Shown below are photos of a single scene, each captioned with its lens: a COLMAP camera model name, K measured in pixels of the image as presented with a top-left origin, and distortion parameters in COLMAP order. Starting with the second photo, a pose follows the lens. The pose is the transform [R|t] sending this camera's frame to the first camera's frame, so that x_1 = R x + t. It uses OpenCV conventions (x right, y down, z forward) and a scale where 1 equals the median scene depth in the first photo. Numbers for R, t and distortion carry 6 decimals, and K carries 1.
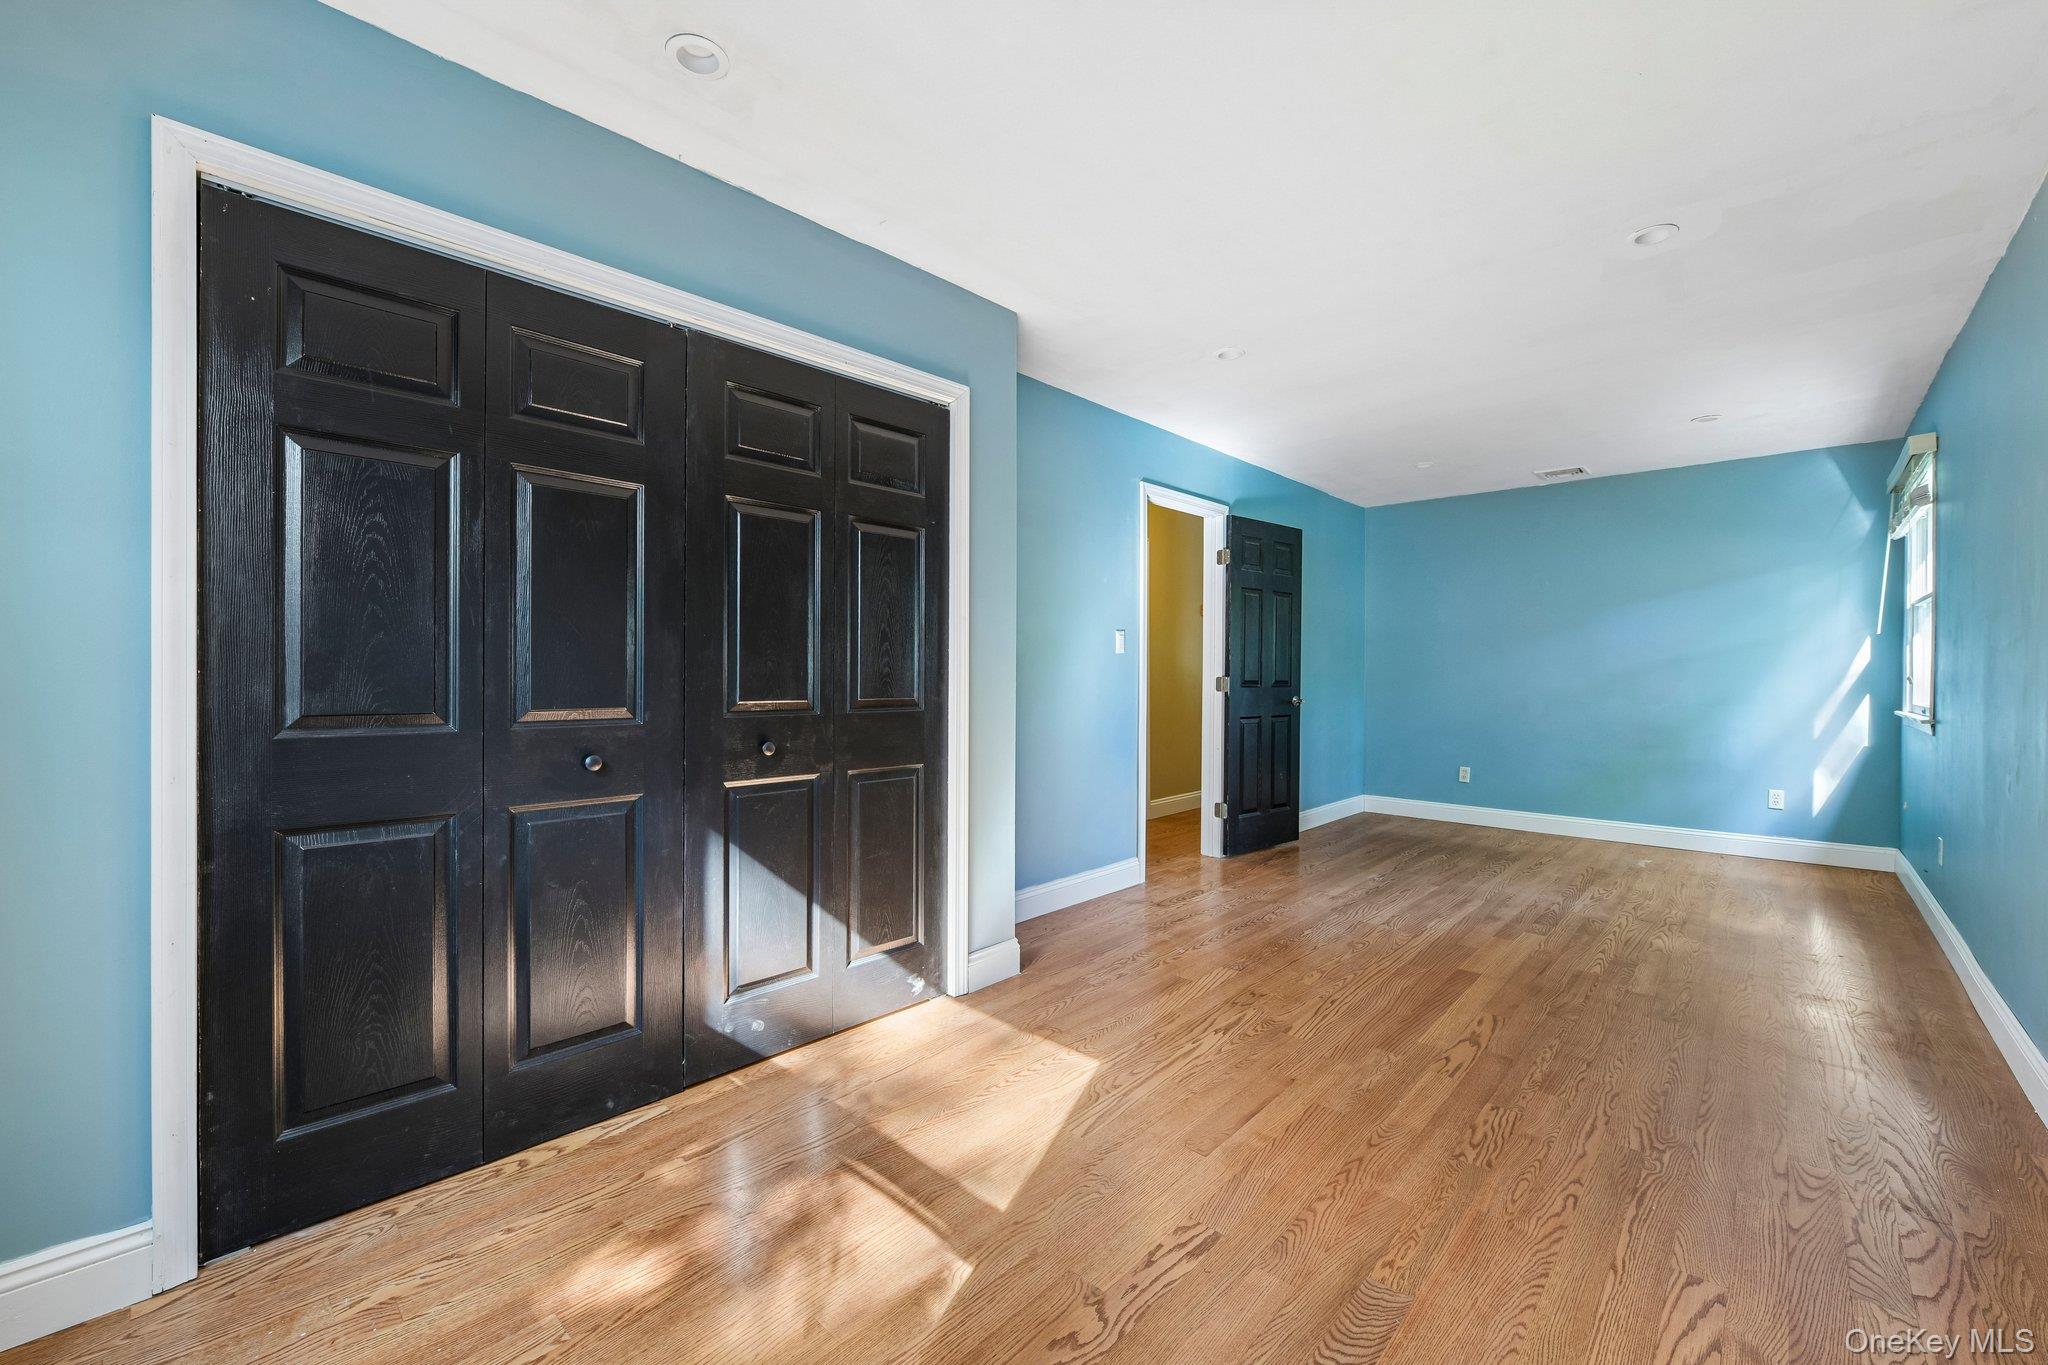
lens RADIAL K [[814.2, 0, 1029.7], [0, 814.2, 677.6], [0, 0, 1]] dist [-0.006509, -0.000140]
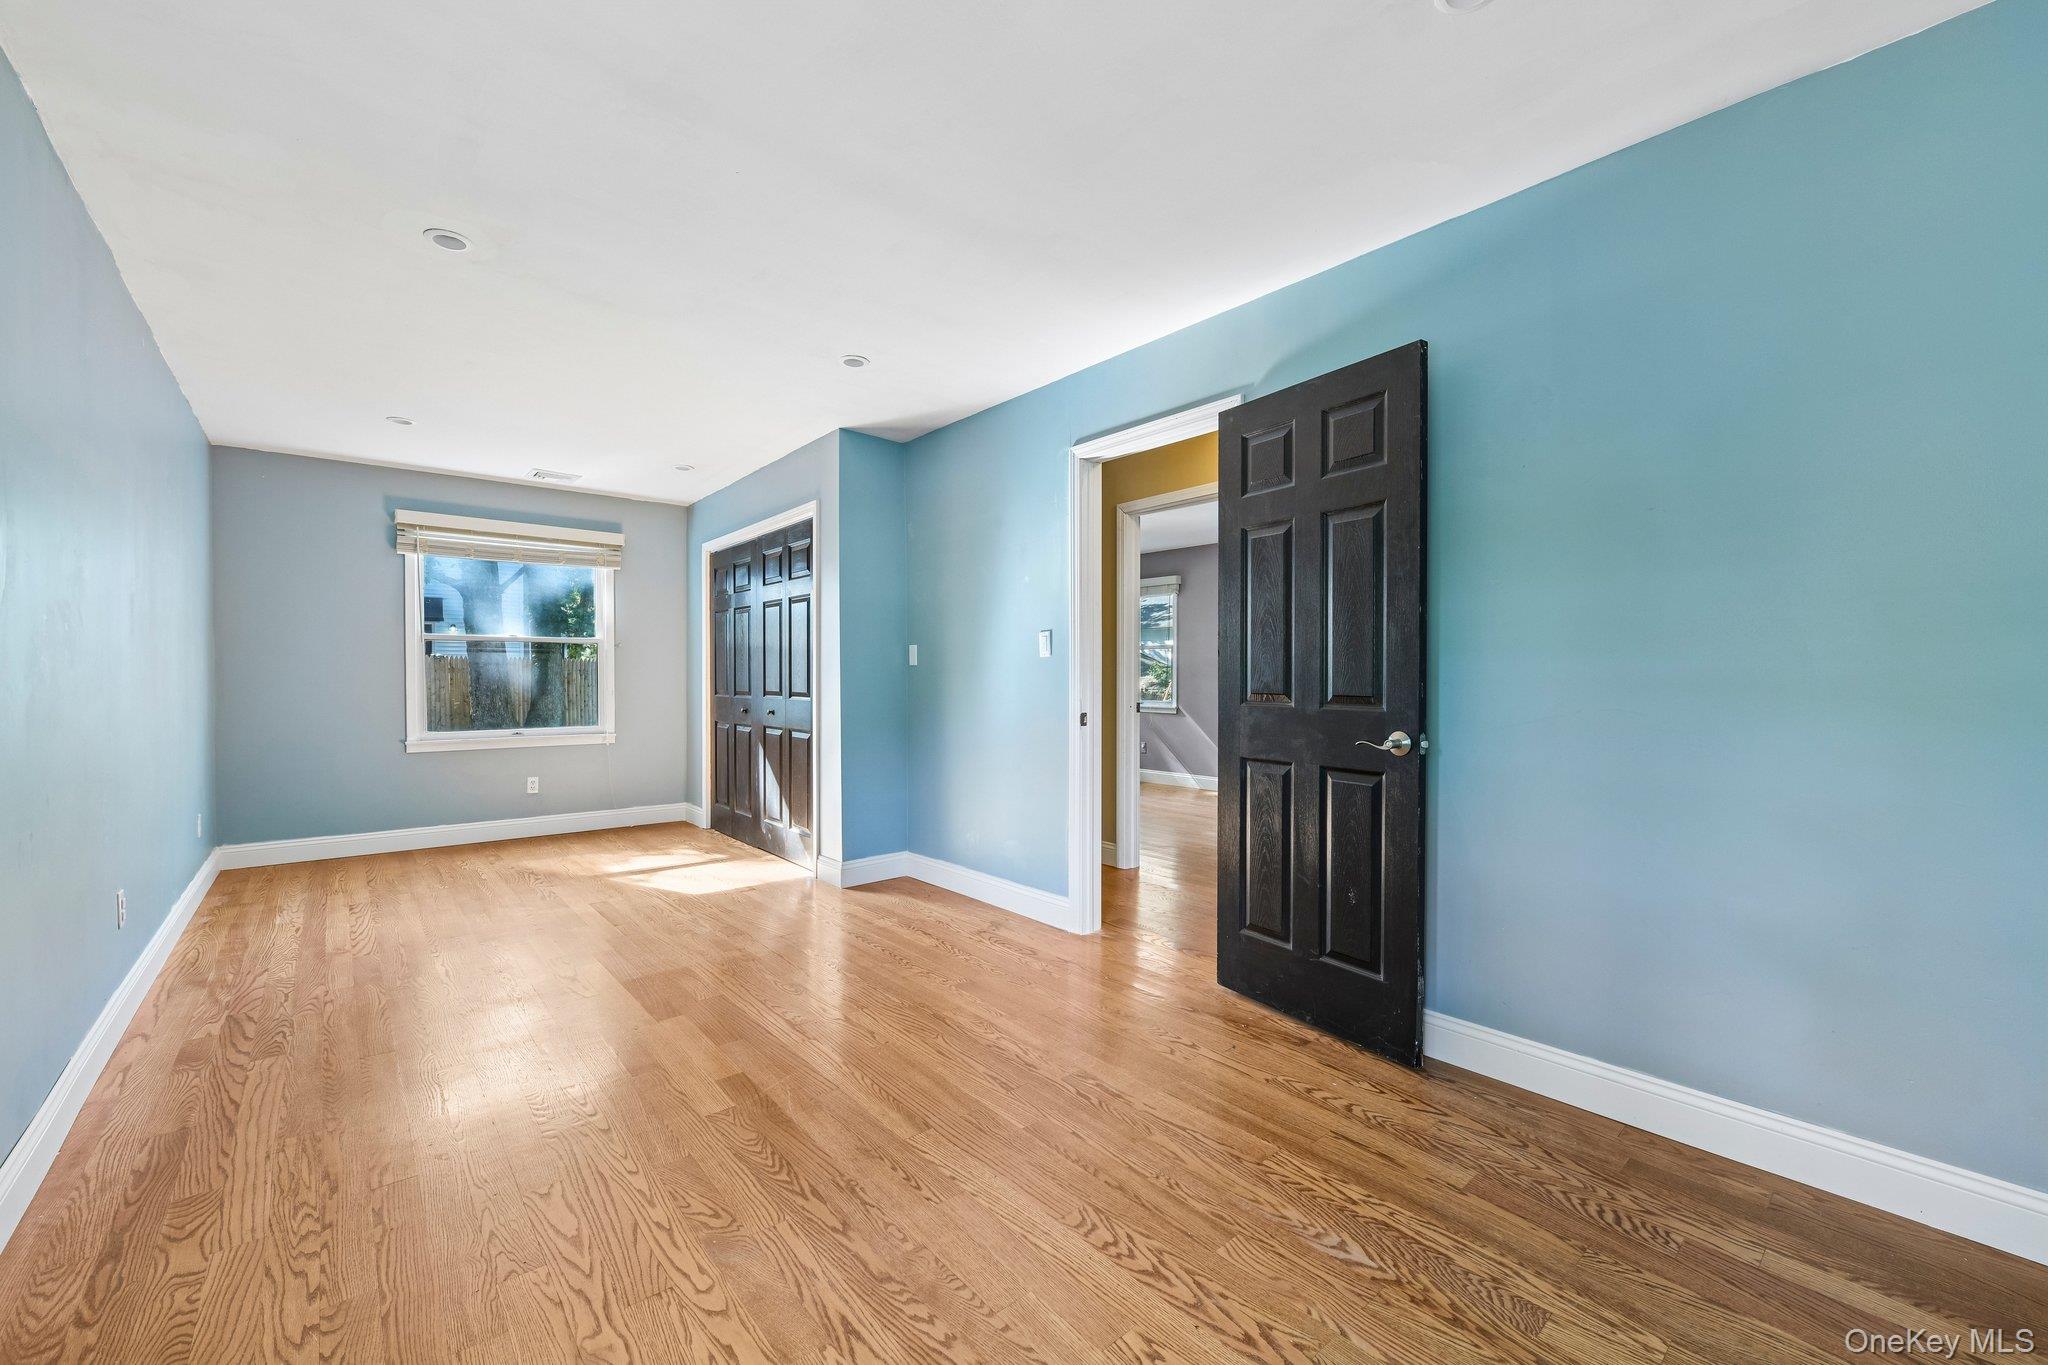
lens RADIAL K [[814.2, 0, 1029.7], [0, 814.2, 677.6], [0, 0, 1]] dist [-0.006509, -0.000140]
pose [[-0.122367, -0.005024, -0.992472, 1.004488], [-0.000700, 0.999987, -0.004976, -0.003257], [0.992485, 0.000086, -0.122369, 1.095283]]
